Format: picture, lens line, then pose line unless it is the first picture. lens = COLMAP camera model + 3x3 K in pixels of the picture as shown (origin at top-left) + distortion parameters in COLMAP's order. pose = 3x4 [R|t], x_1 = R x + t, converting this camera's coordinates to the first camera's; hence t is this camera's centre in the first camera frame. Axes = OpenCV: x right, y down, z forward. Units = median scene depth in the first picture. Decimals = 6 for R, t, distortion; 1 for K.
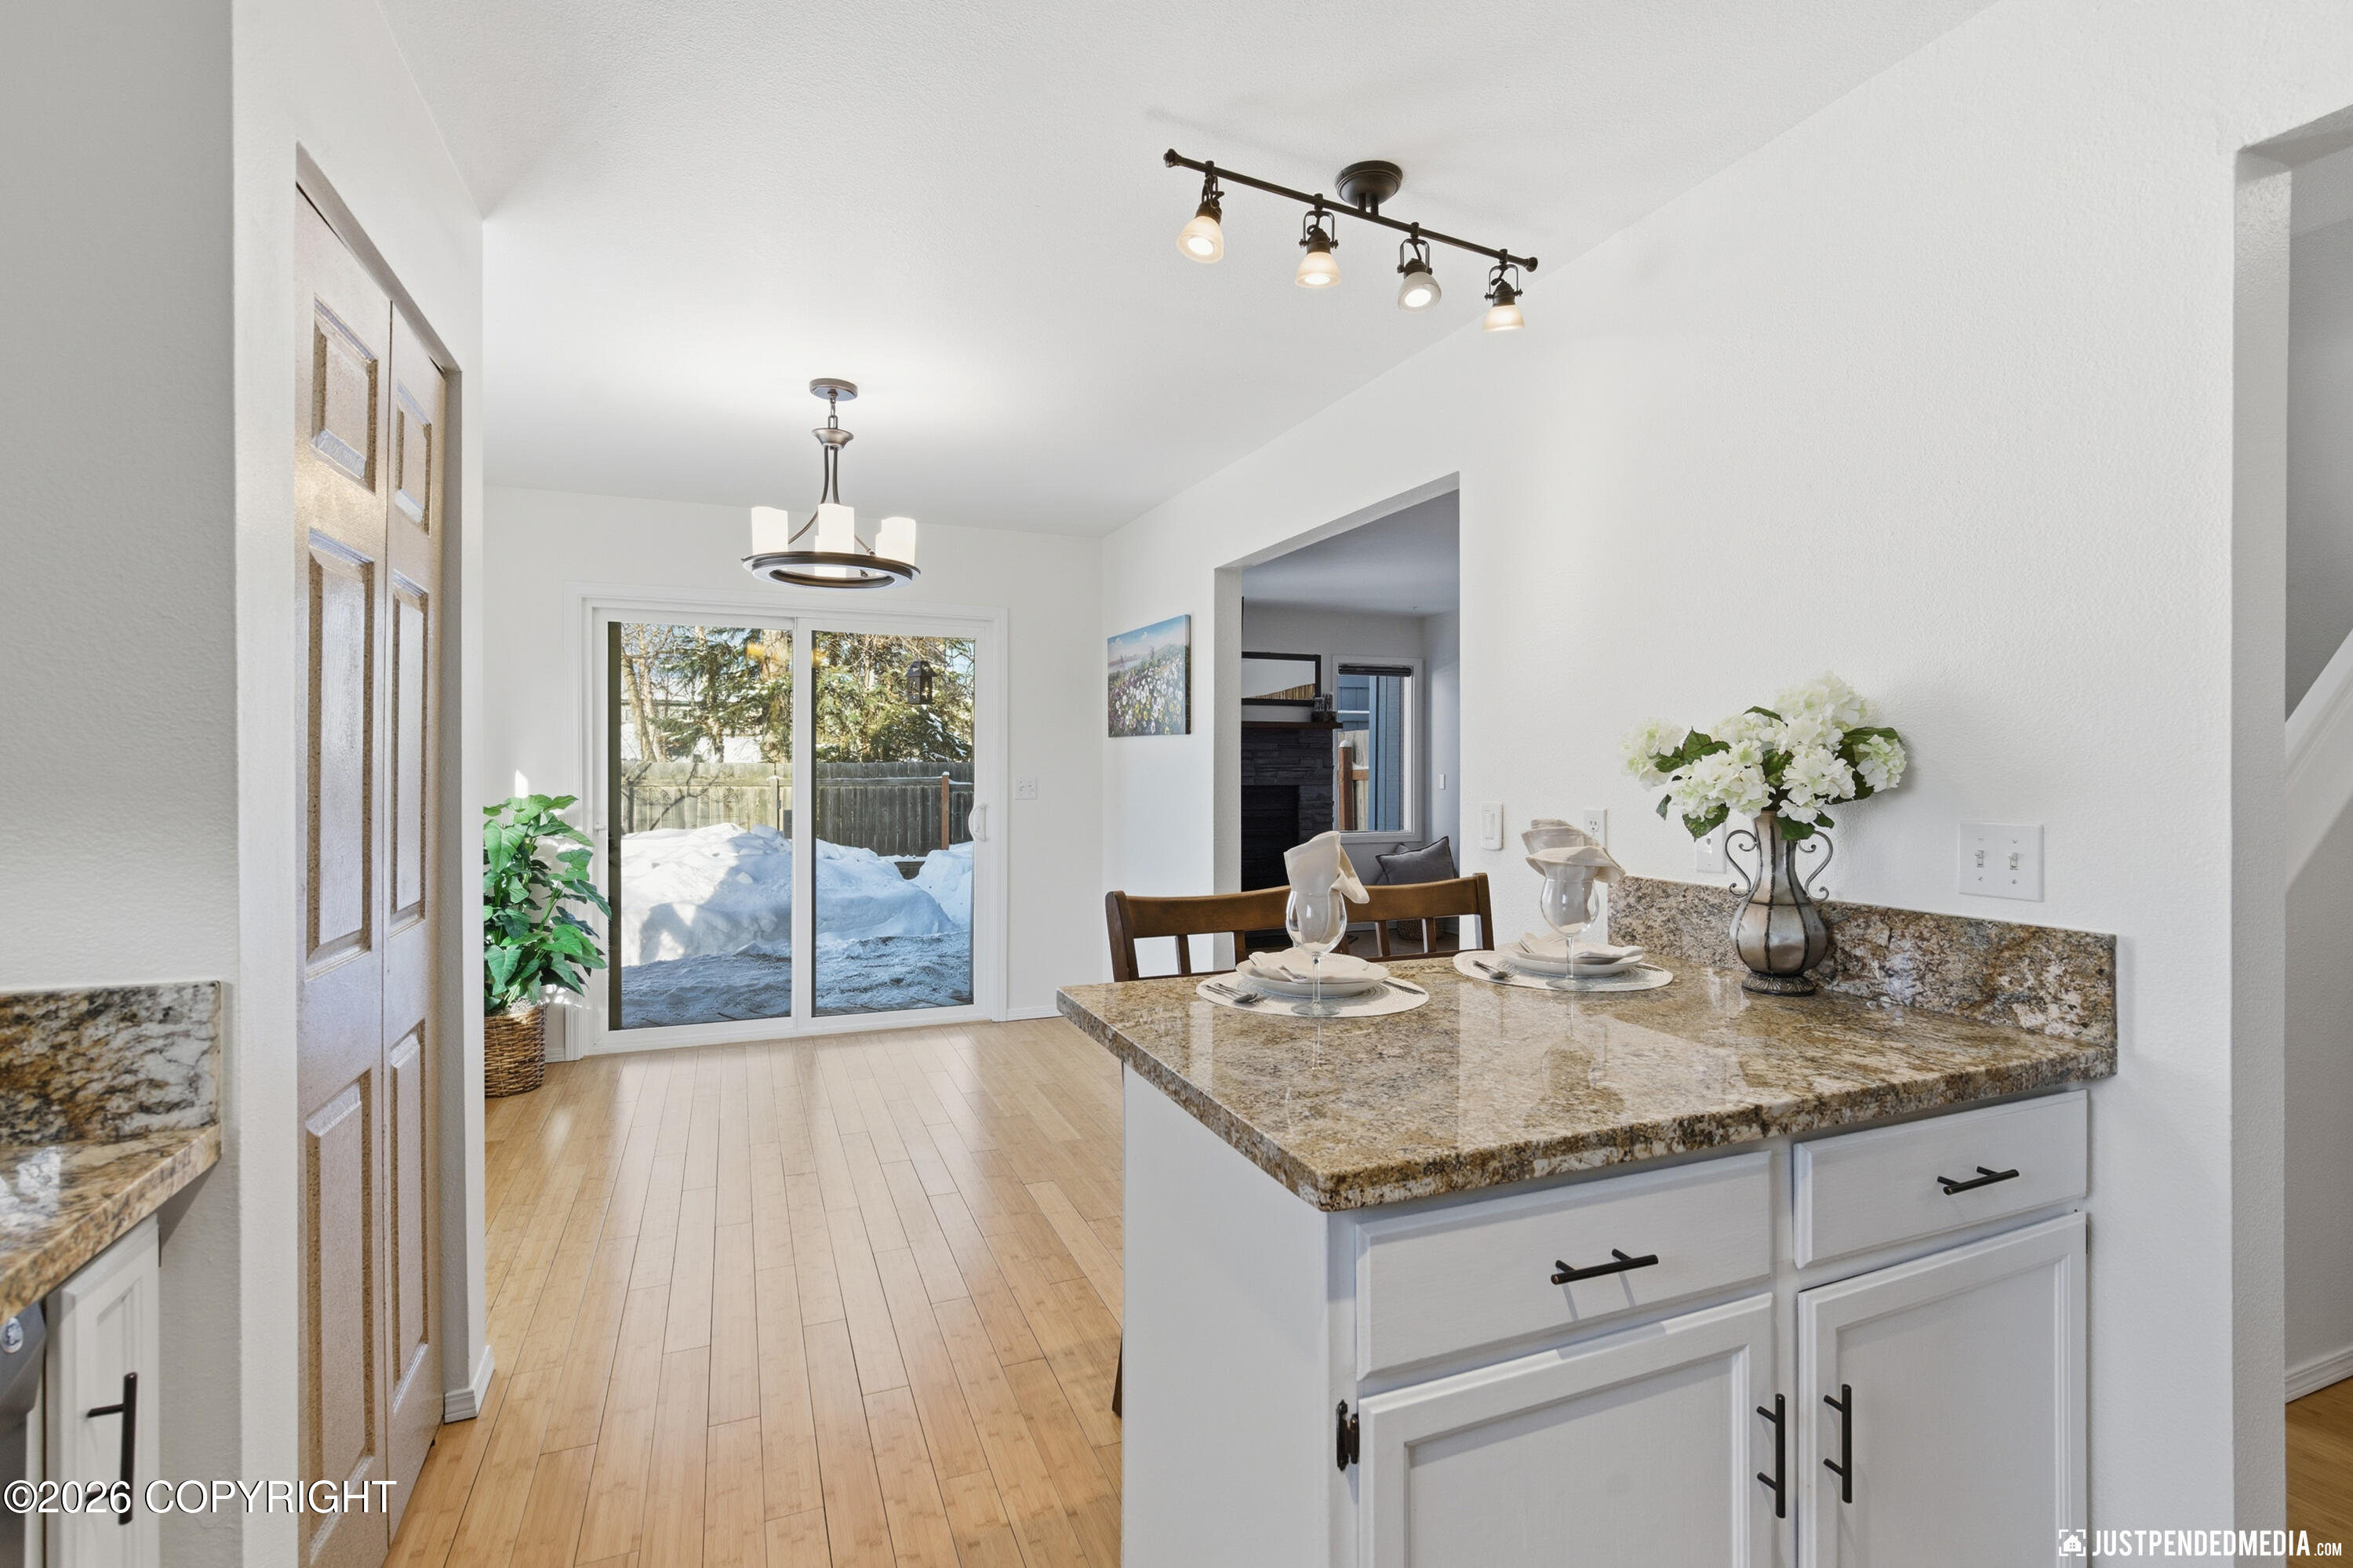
lens RADIAL K [[1063.9, 0, 1163.5], [0, 1063.9, 766.9], [0, 0, 1]] dist [0.010468, -0.003170]
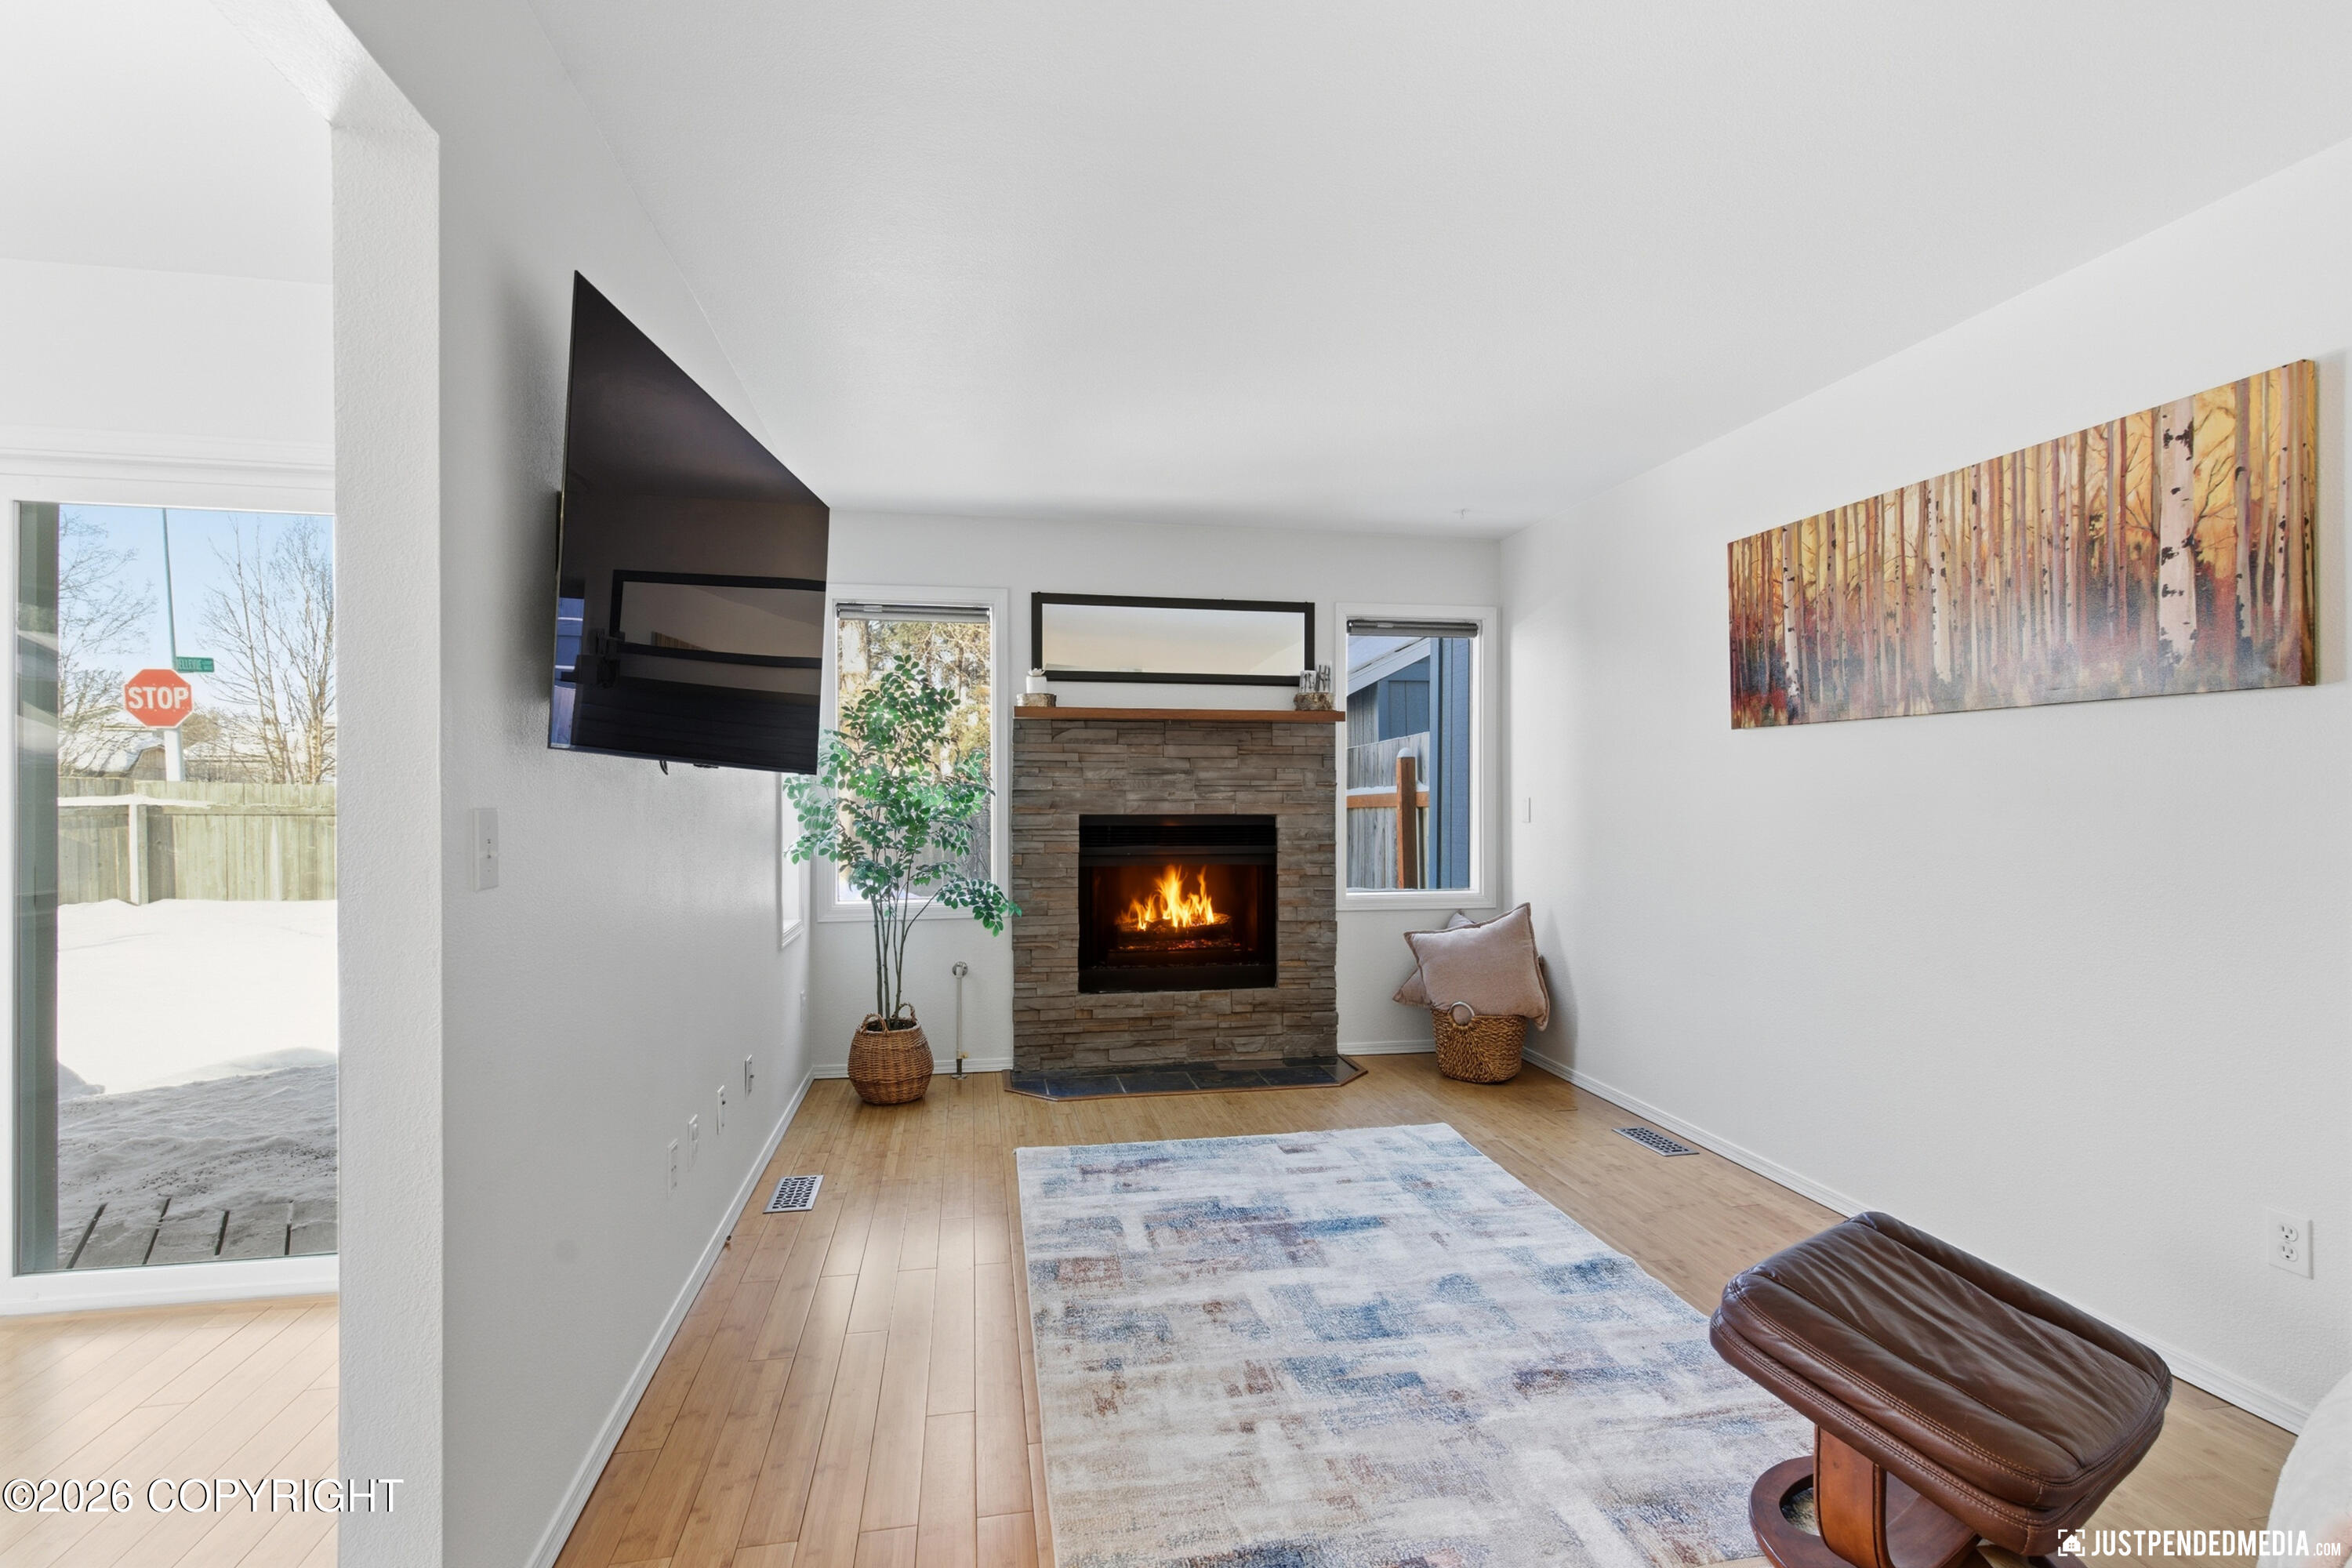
lens RADIAL K [[1063.4, 0, 1165.4], [0, 1063.4, 783.0], [0, 0, 1]] dist [0.010468, -0.003170]
pose [[0.976811, -0.004268, -0.214060, 0.194804], [0.001380, 0.999906, -0.013639, 0.007126], [0.214098, 0.013028, 0.976725, 0.384670]]
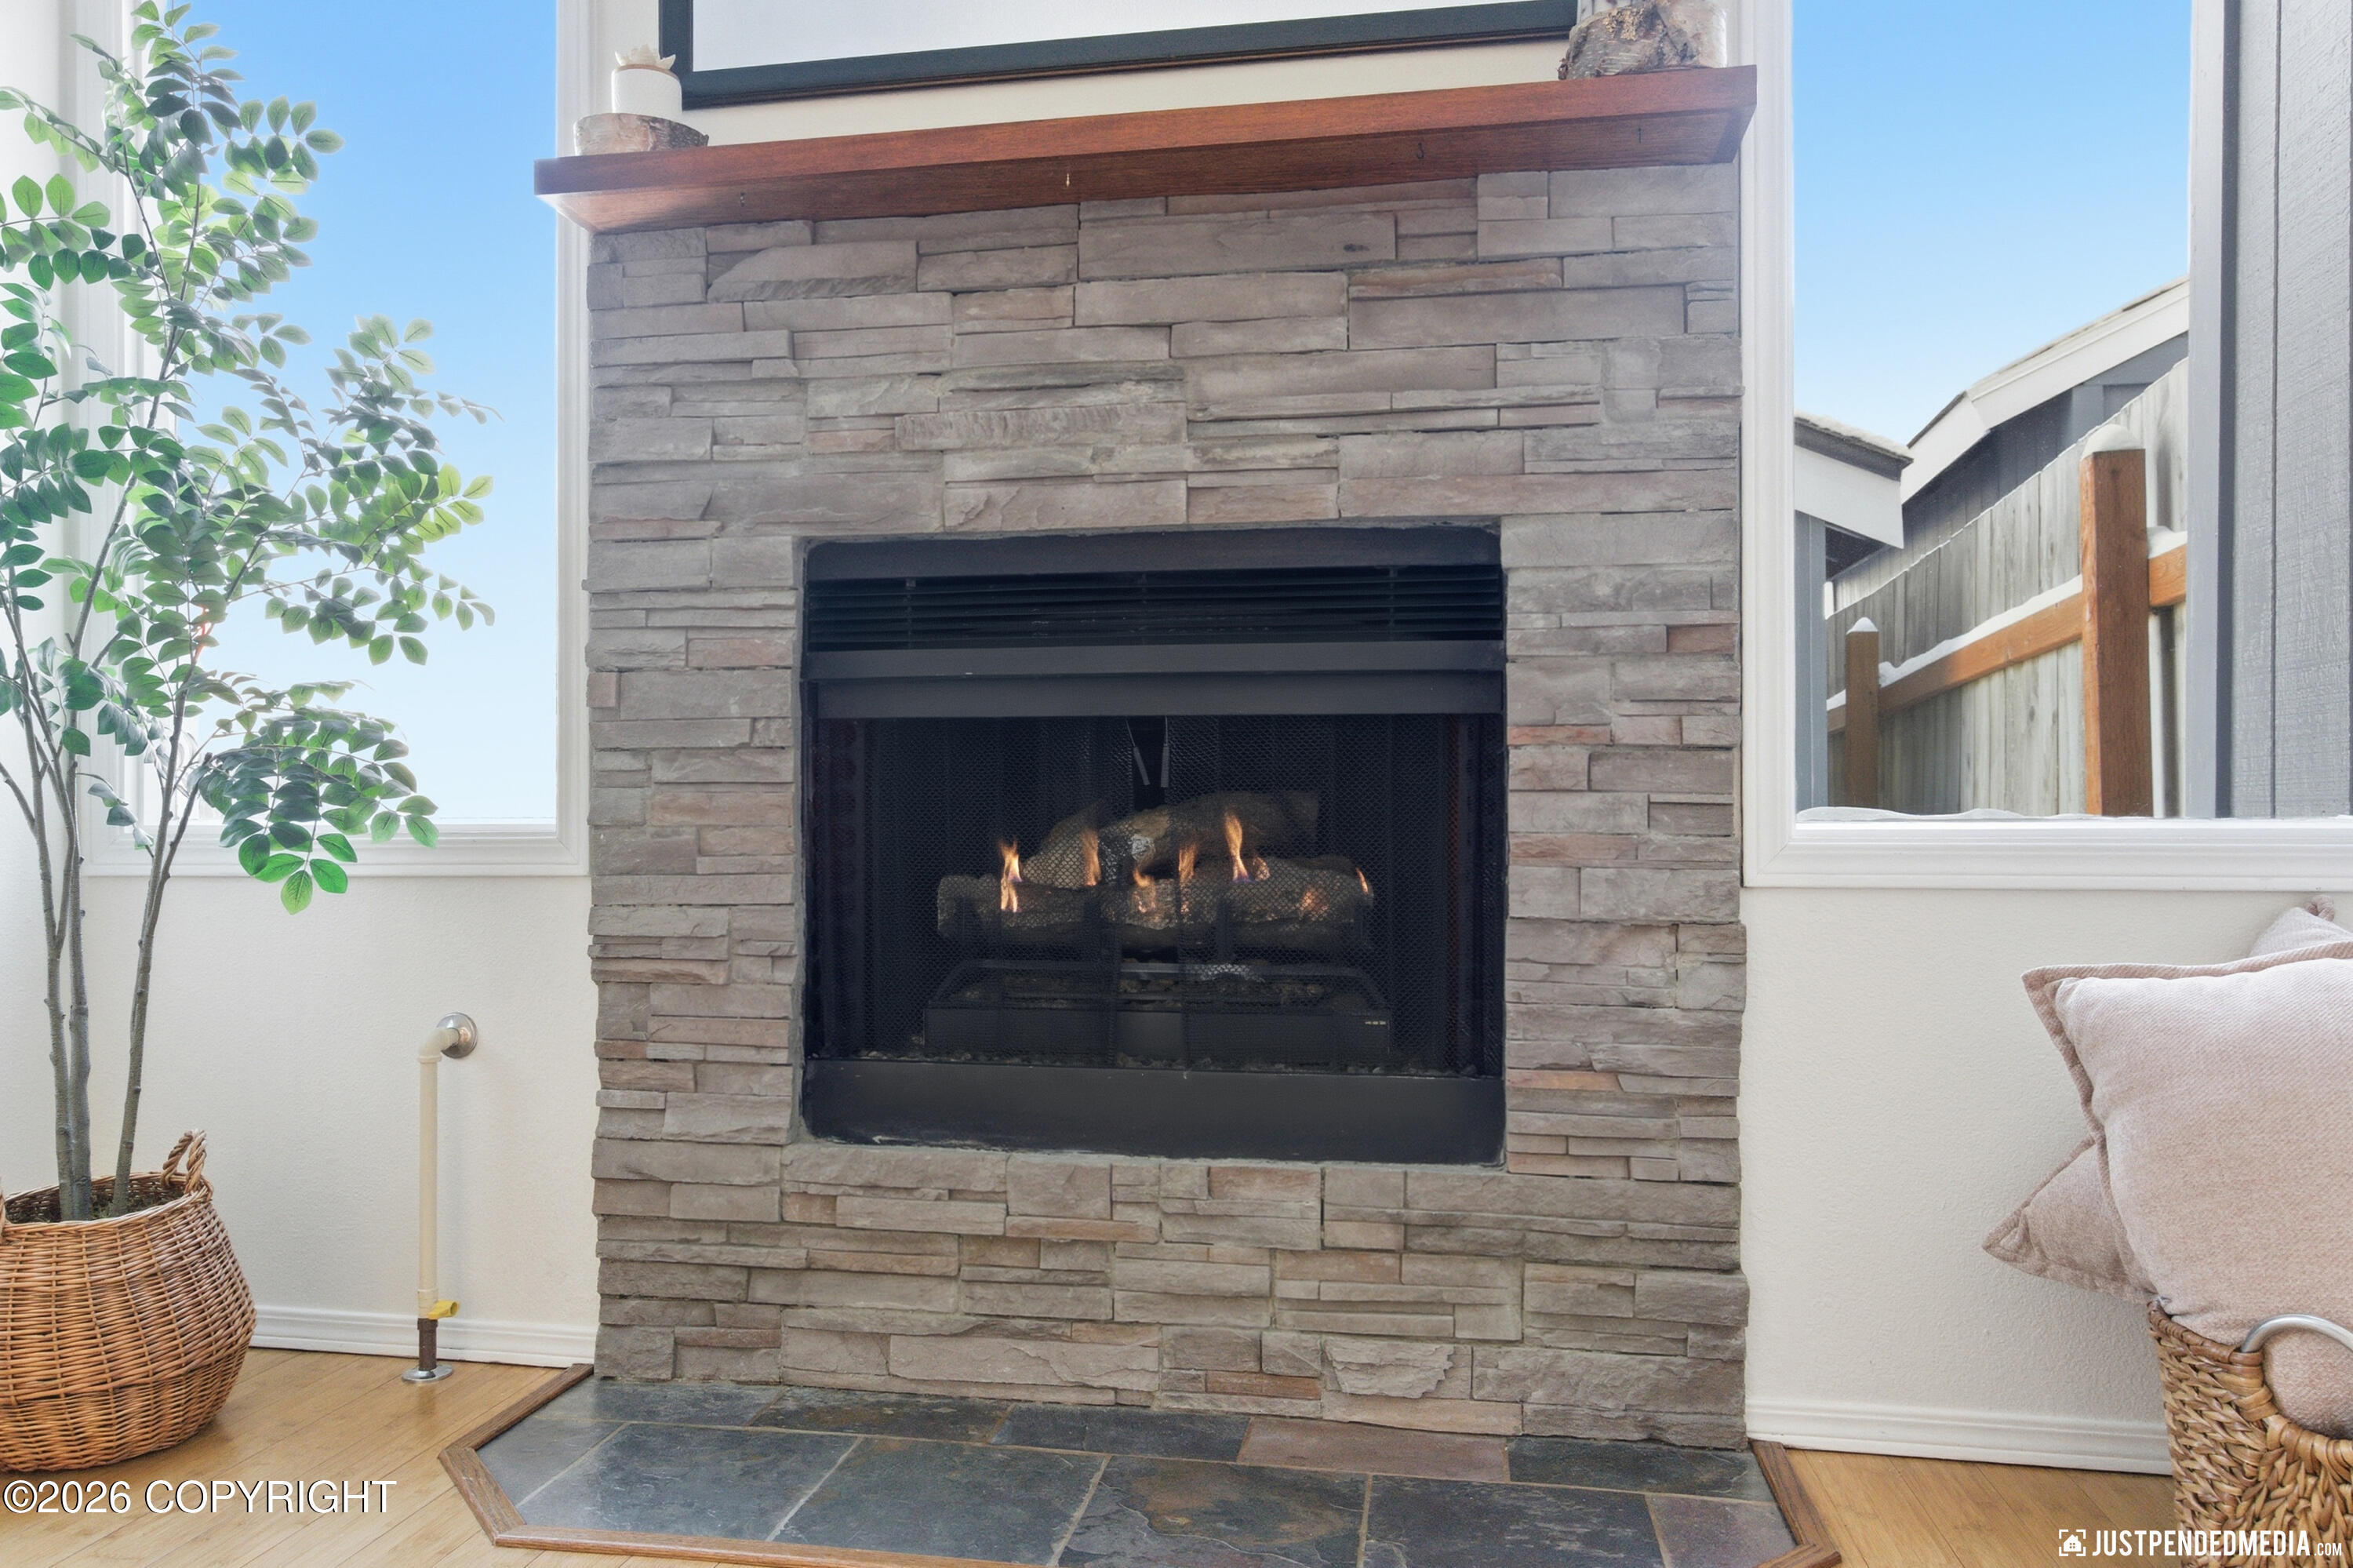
lens RADIAL K [[1582.5, 0, 1175.7], [0, 1582.5, 804.2], [0, 0, 1]] dist [-0.012639, 0.003022]
pose [[0.839780, -0.005544, -0.542898, 0.215821], [0.001654, 0.999969, -0.007652, 0.062406], [0.542924, 0.005528, 0.839764, 0.764611]]
